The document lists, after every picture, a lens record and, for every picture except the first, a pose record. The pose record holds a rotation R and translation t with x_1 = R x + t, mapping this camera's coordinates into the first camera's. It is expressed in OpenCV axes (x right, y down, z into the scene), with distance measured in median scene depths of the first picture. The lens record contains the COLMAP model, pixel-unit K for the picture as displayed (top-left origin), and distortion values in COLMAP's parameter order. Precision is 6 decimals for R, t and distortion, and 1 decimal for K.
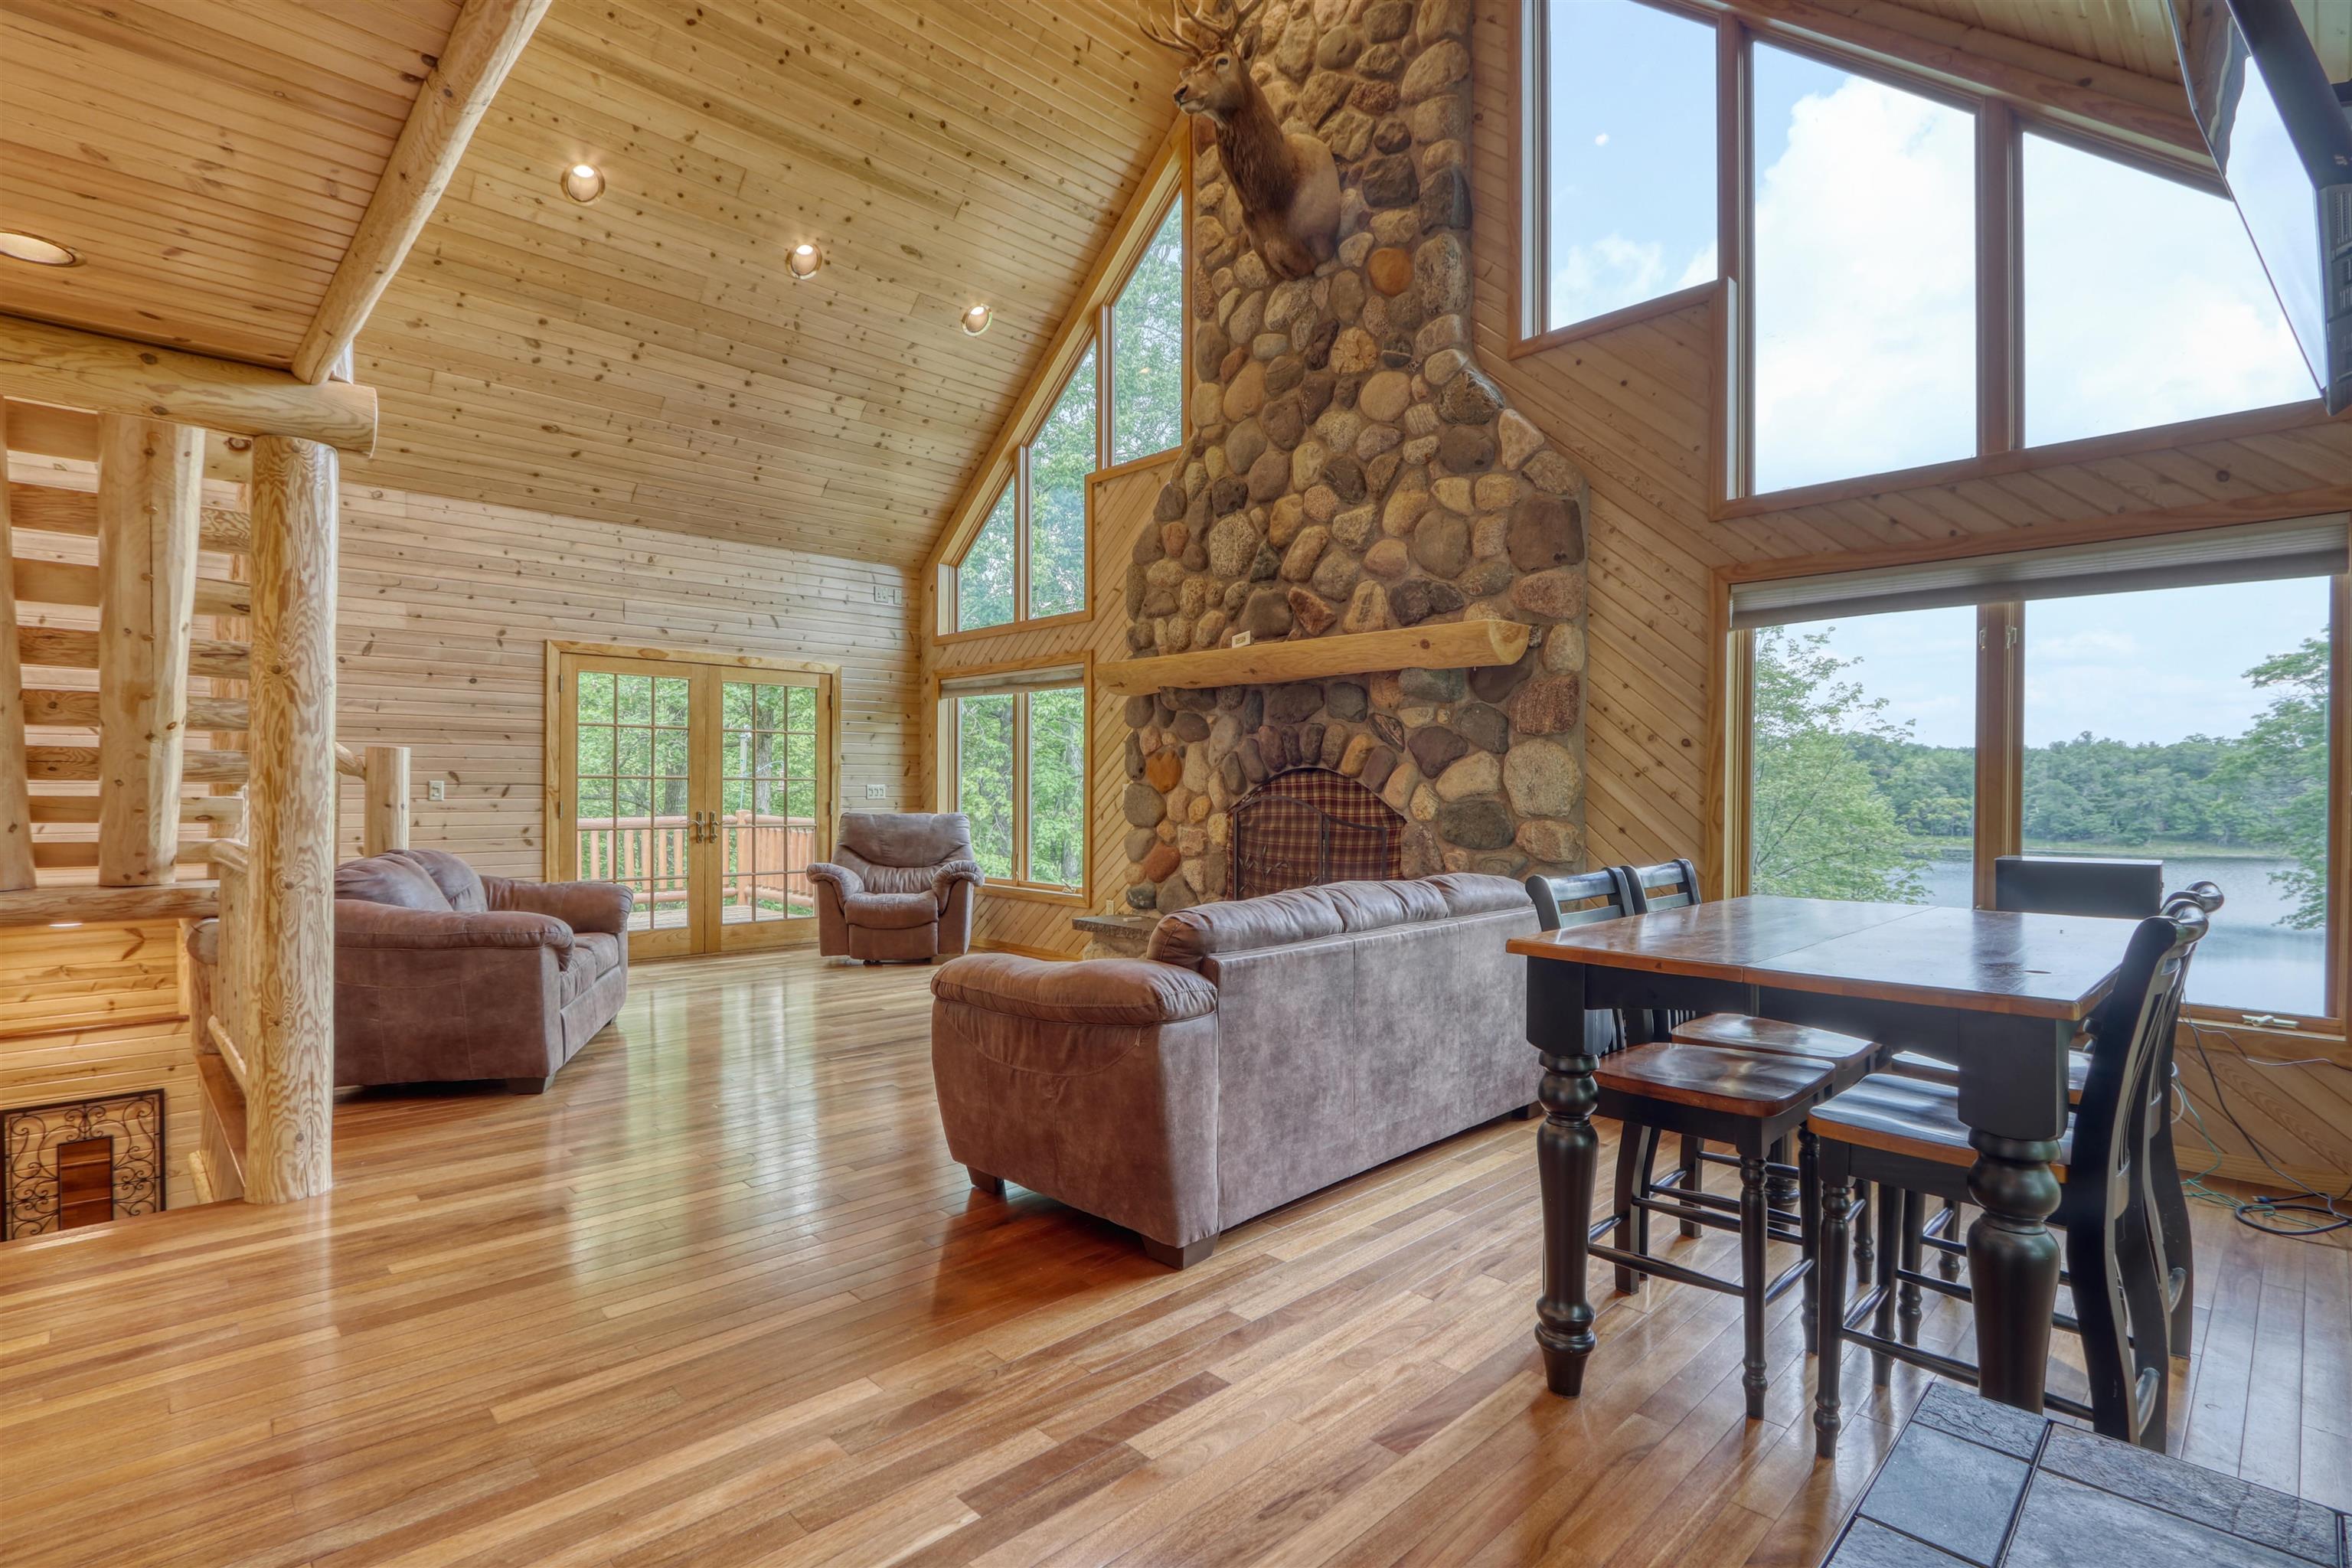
lens RADIAL K [[1135.8, 0, 1173.5], [0, 1135.8, 796.5], [0, 0, 1]] dist [-0.024327, 0.007236]
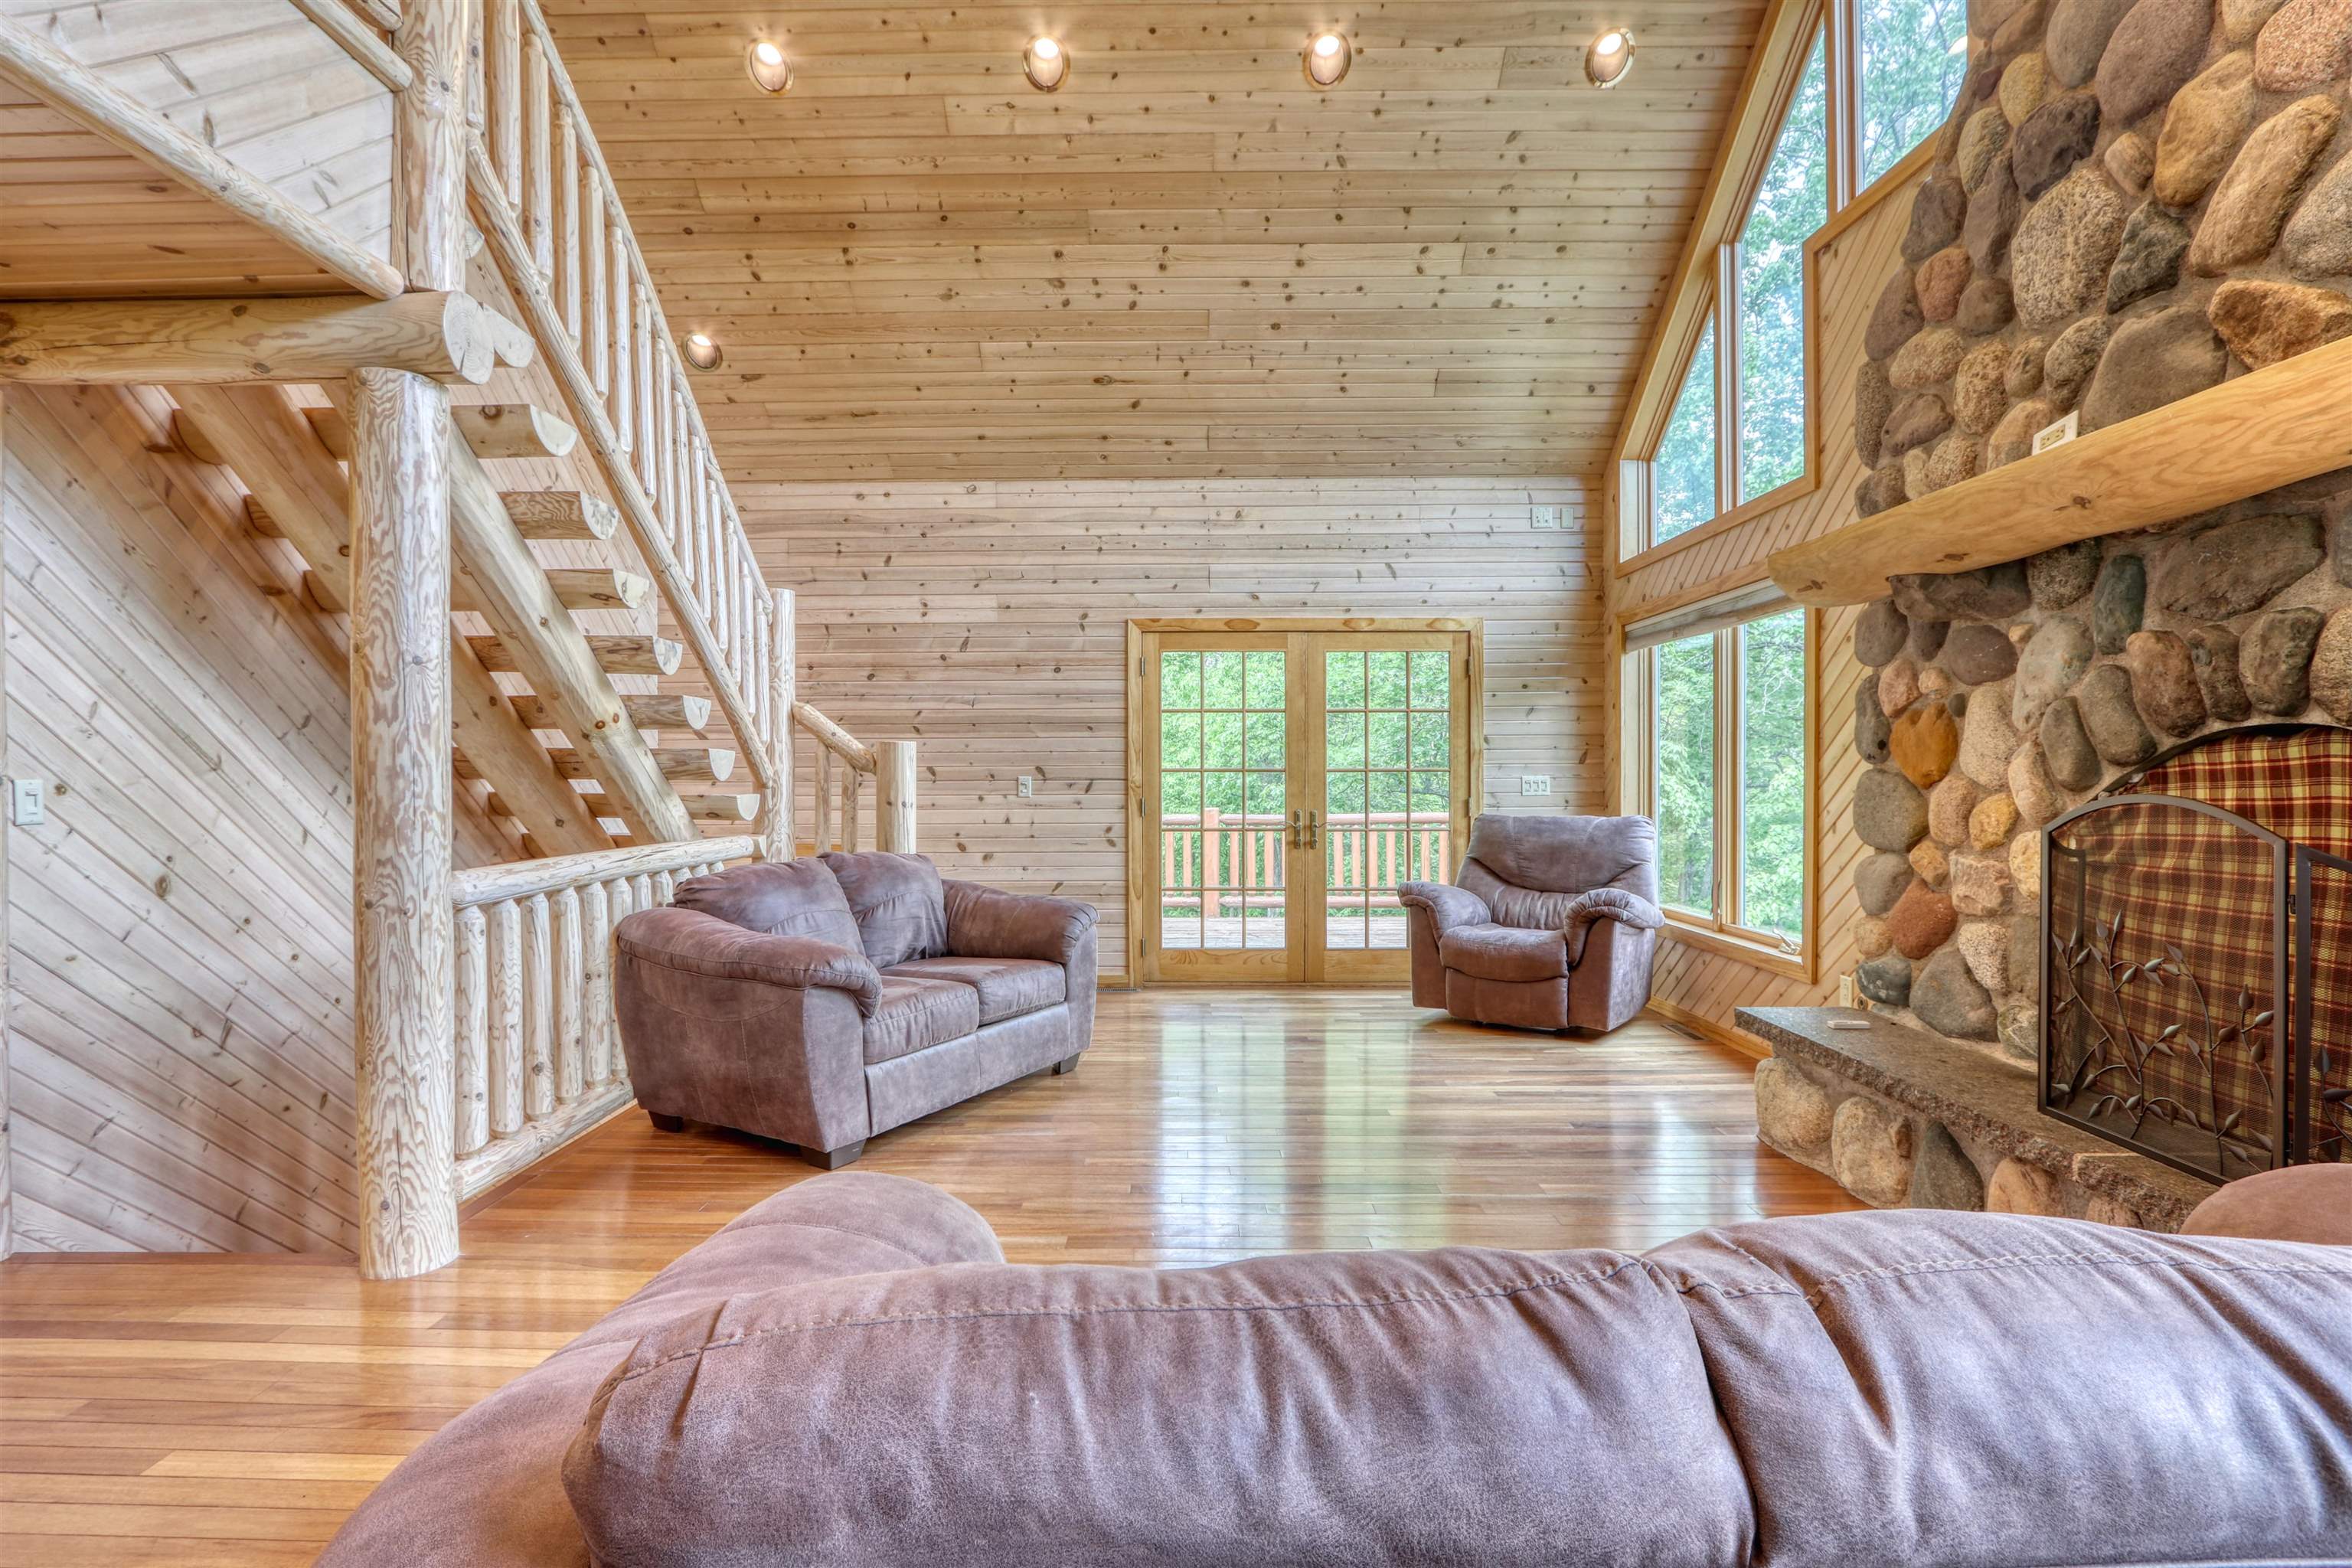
lens RADIAL K [[1118.6, 0, 1159.6], [0, 1118.6, 794.3], [0, 0, 1]] dist [-0.024454, 0.006115]
pose [[0.705230, 0.001889, -0.708976, 0.108217], [0.001672, 0.999989, 0.004327, -0.002861], [0.708976, -0.004236, 0.705219, 0.421150]]
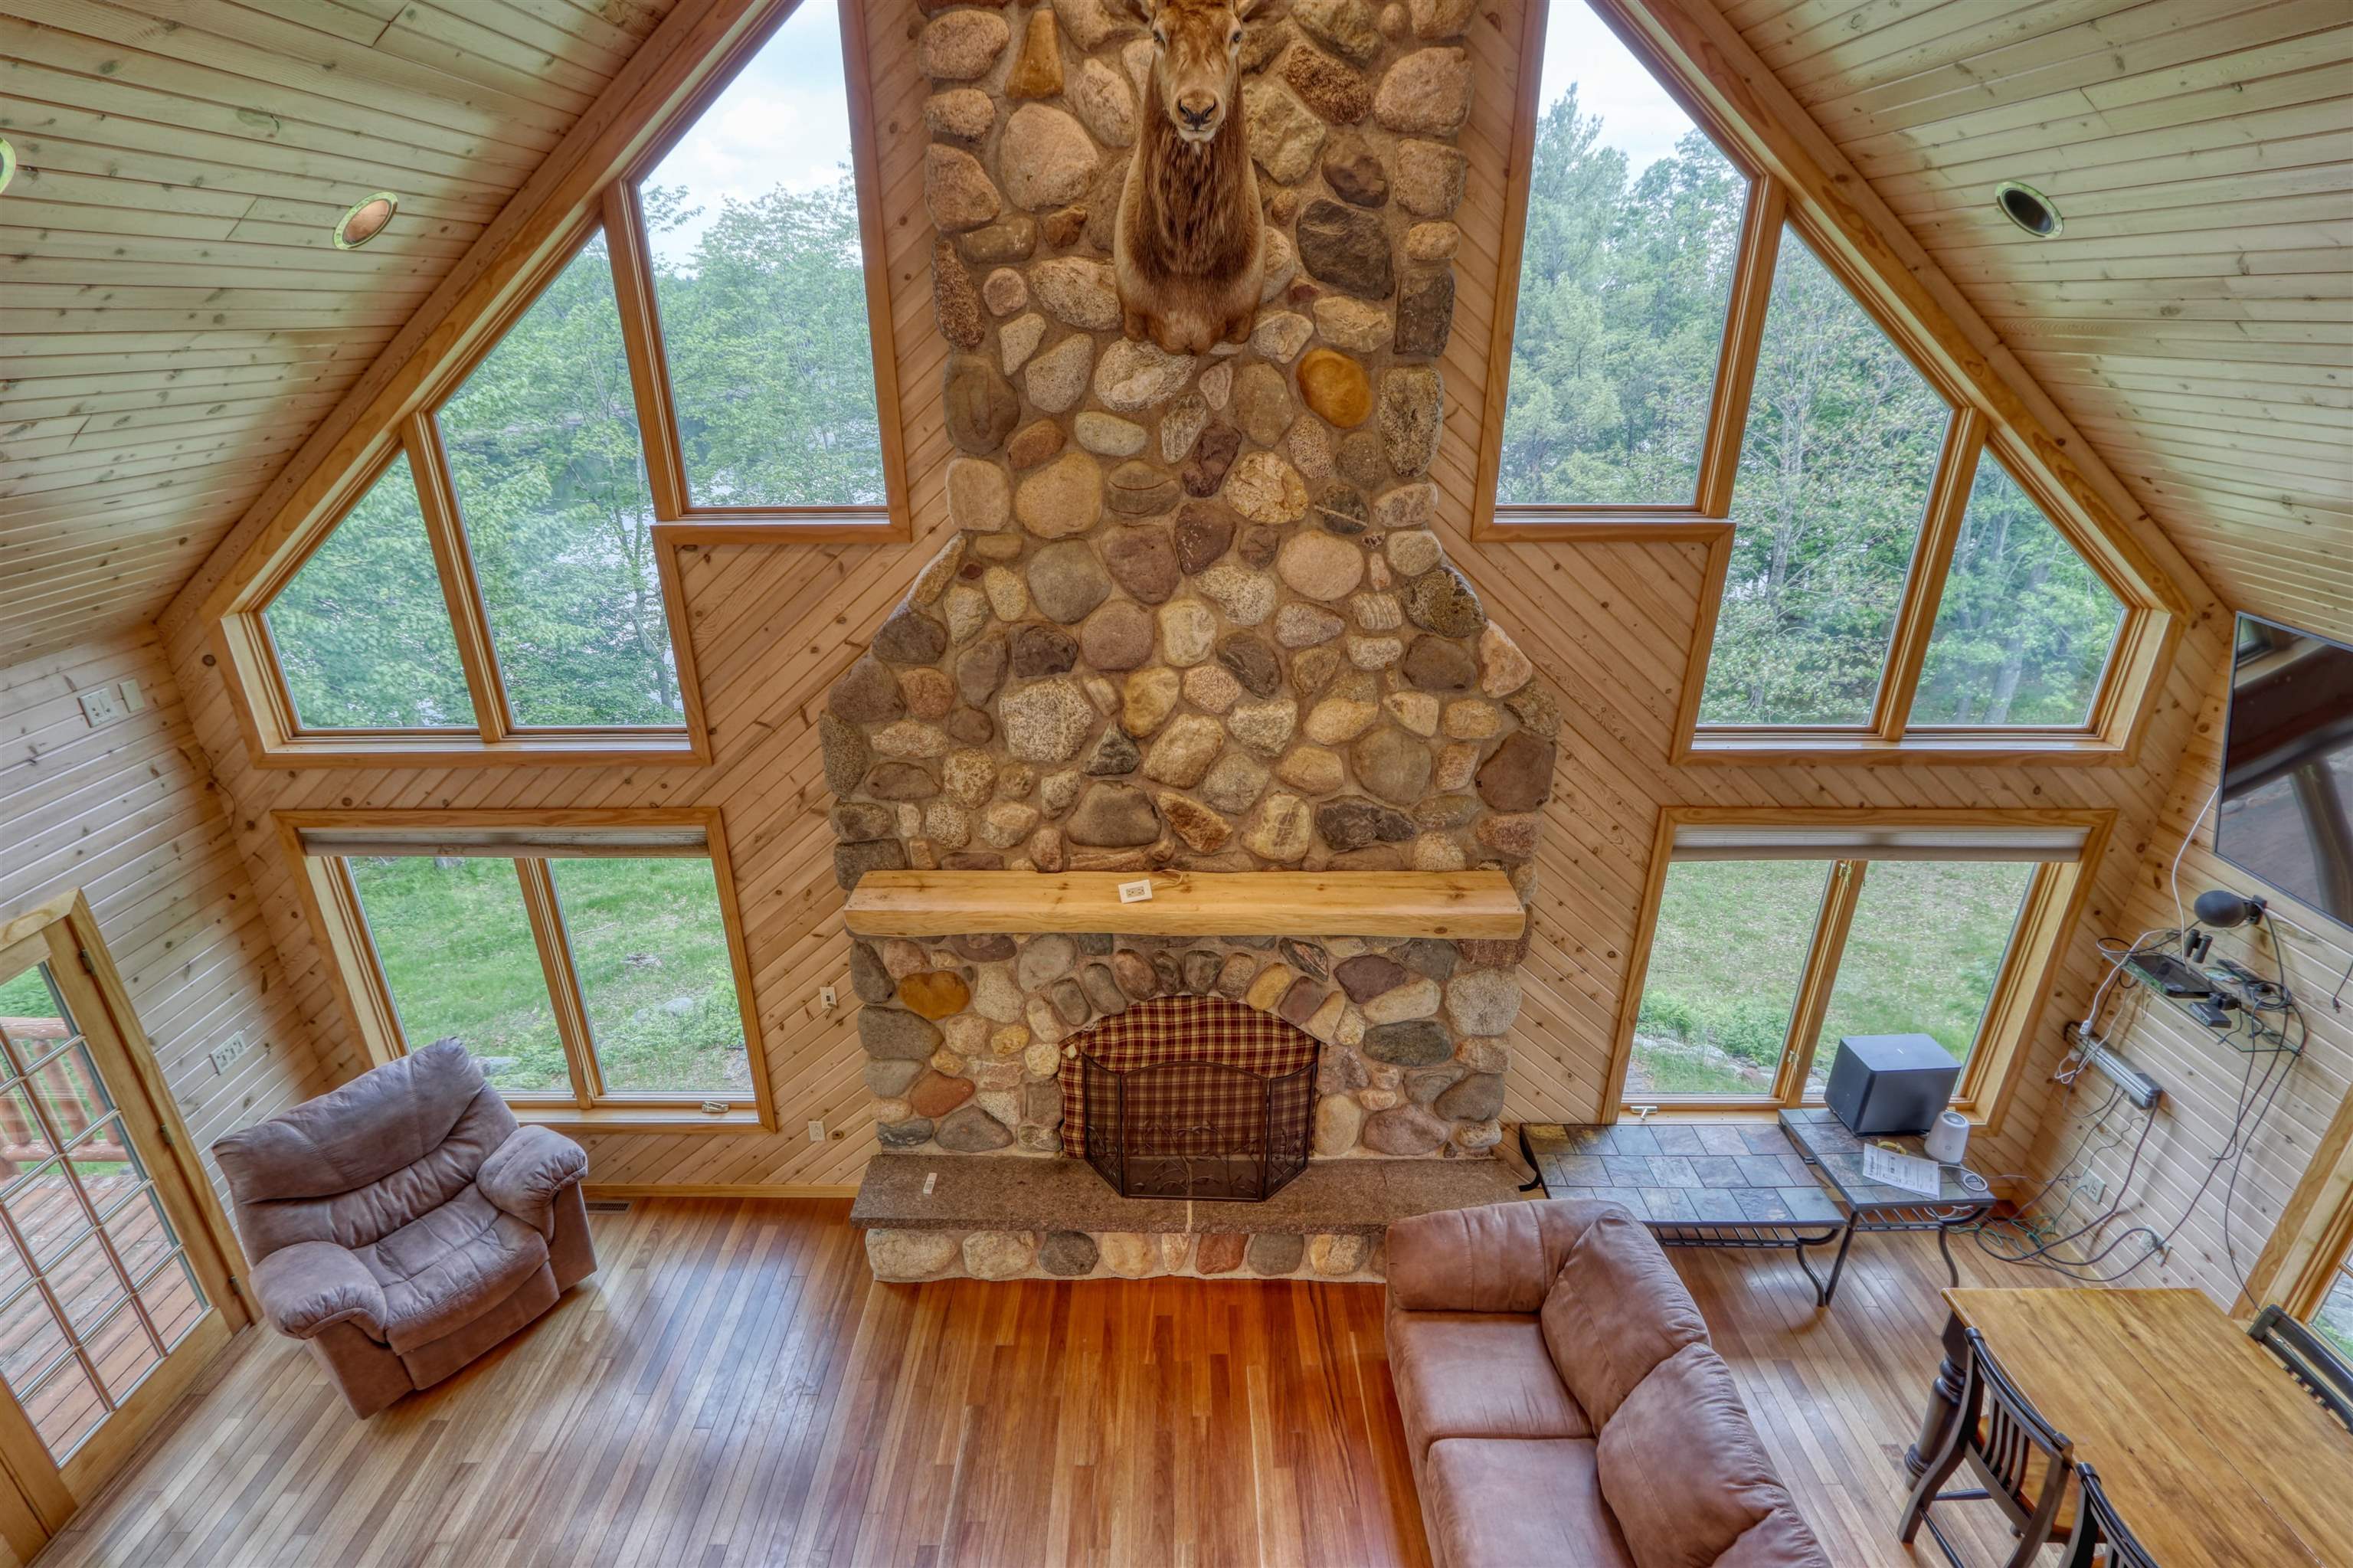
lens RADIAL K [[1119.1, 0, 1160.1], [0, 1119.1, 794.3], [0, 0, 1]] dist [-0.024454, 0.006115]
pose [[0.694364, -0.293191, 0.657190, -0.358601], [0.006642, 0.915812, 0.401551, -0.449146], [-0.719593, -0.274457, 0.637855, 0.499708]]
